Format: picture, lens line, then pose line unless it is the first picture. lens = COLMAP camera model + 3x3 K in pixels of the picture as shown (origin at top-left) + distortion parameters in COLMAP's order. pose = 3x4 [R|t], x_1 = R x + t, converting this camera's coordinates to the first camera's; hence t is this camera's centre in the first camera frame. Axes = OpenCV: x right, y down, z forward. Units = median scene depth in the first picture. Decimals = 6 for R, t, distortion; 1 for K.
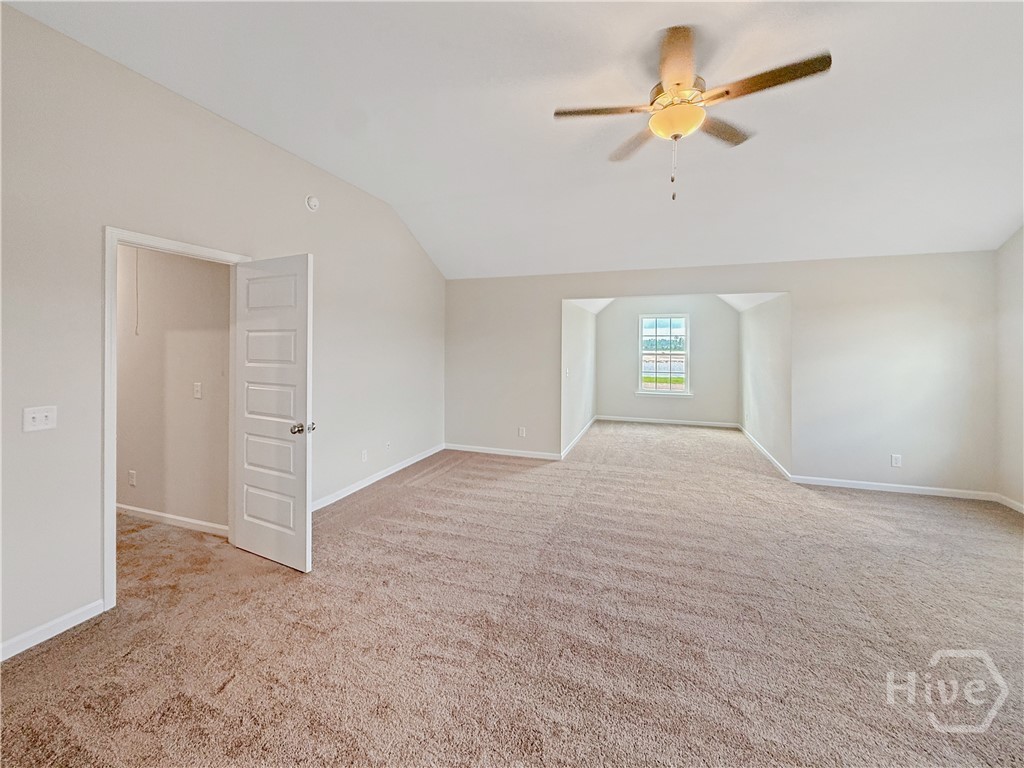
lens RADIAL K [[442.8, 0, 512.0], [0, 442.8, 384.0], [0, 0, 1]] dist [0.008514, 0.000176]
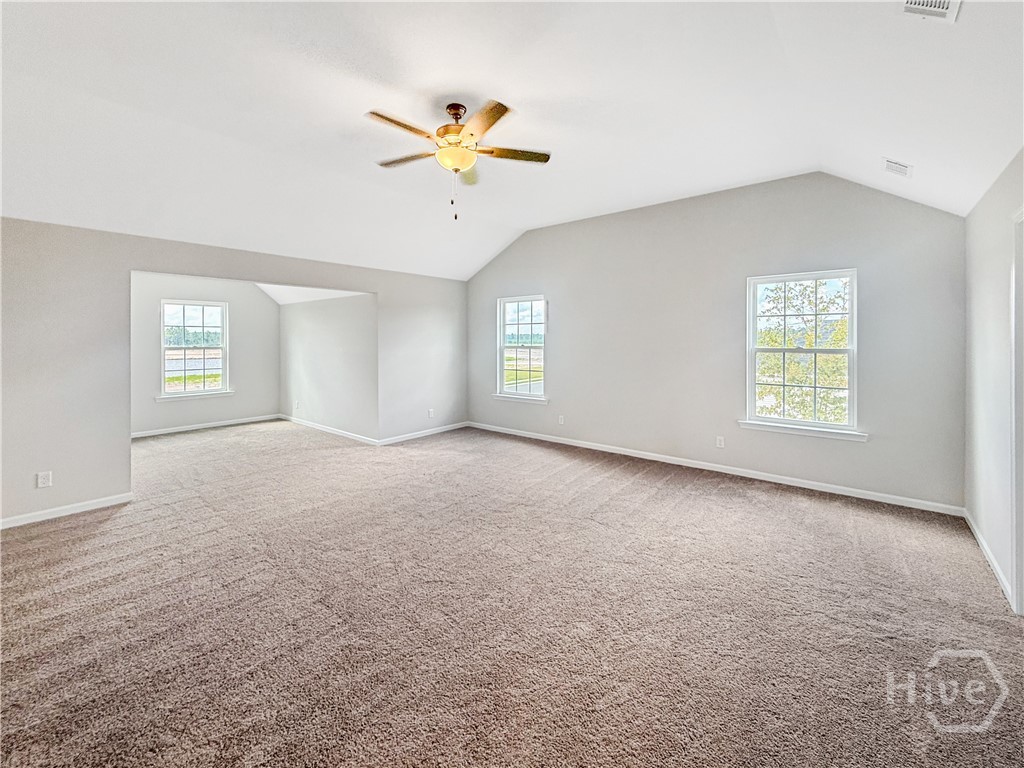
lens RADIAL K [[442.8, 0, 512.0], [0, 442.8, 384.0], [0, 0, 1]] dist [0.008514, 0.000176]
pose [[0.318361, -0.097809, 0.942910, -0.433553], [0.088170, 0.993406, 0.073278, -0.012529], [-0.943860, 0.059808, 0.324885, 0.240512]]
